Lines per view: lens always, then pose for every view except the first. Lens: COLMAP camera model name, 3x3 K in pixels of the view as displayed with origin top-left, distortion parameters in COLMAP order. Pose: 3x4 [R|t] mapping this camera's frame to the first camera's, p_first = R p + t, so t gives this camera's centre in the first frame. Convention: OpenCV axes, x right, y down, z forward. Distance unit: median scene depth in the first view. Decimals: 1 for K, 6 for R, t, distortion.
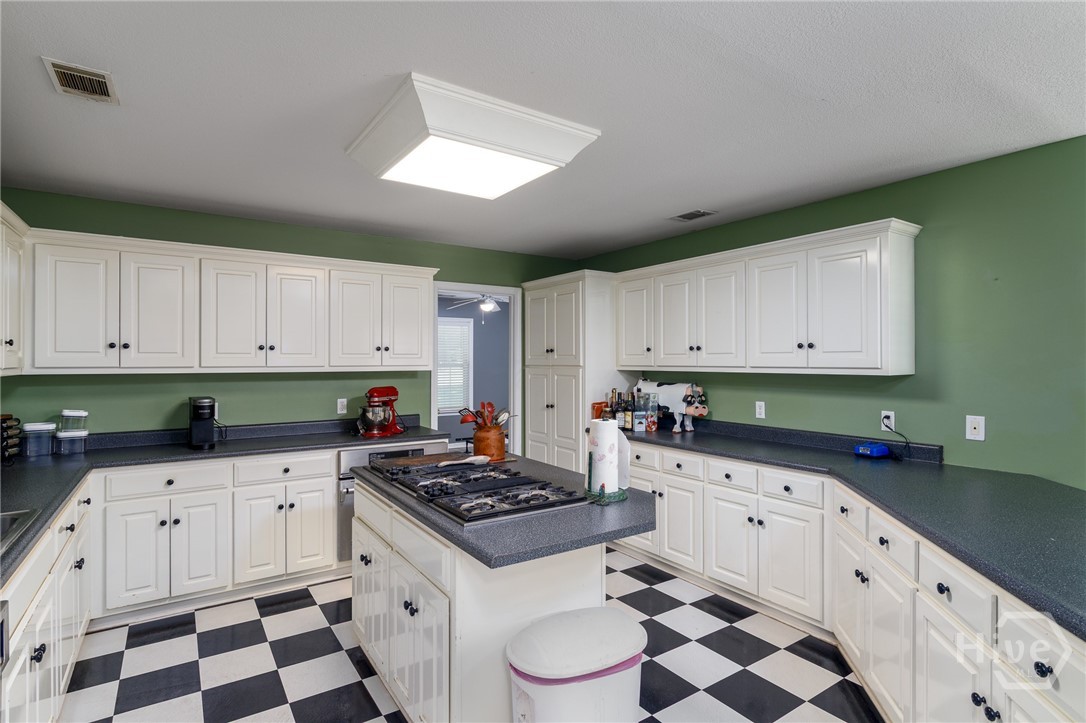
lens RADIAL K [[547.7, 0, 541.2], [0, 547.7, 359.8], [0, 0, 1]] dist [-0.007148, -0.001012]
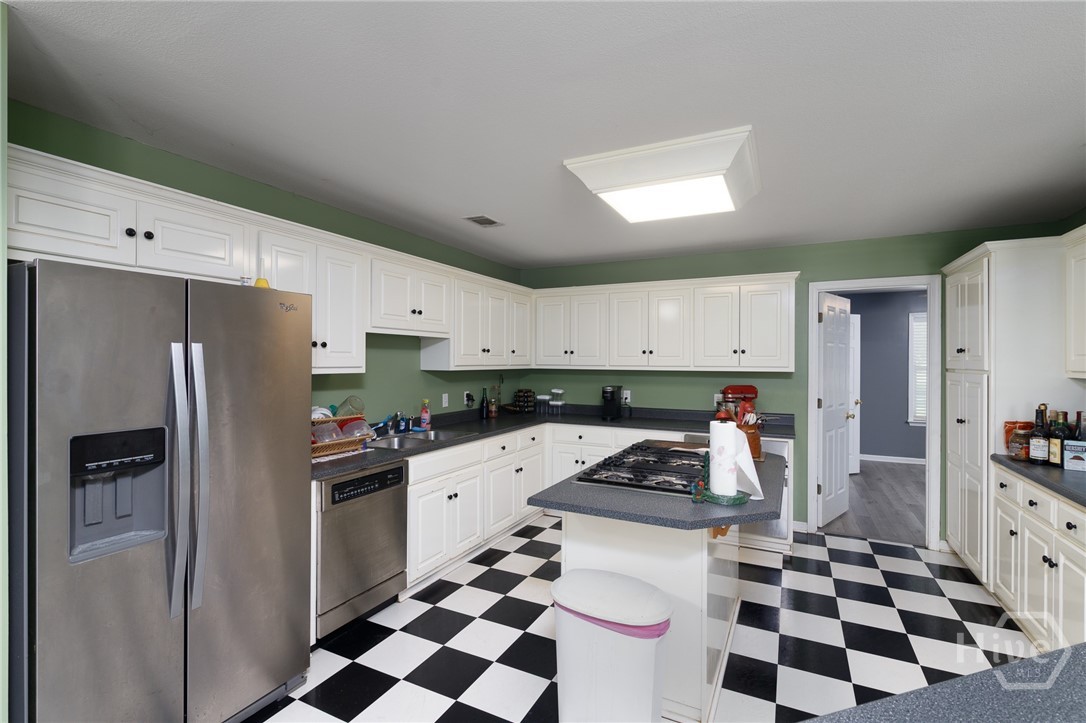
lens RADIAL K [[494.1, 0, 538.0], [0, 494.1, 360.5], [0, 0, 1]] dist [-0.005848, 0.001218]
pose [[0.478330, 0.001549, -0.878179, 0.455208], [-0.004212, 0.999991, -0.000530, 0.000442], [0.878170, 0.003952, 0.478332, 0.166621]]
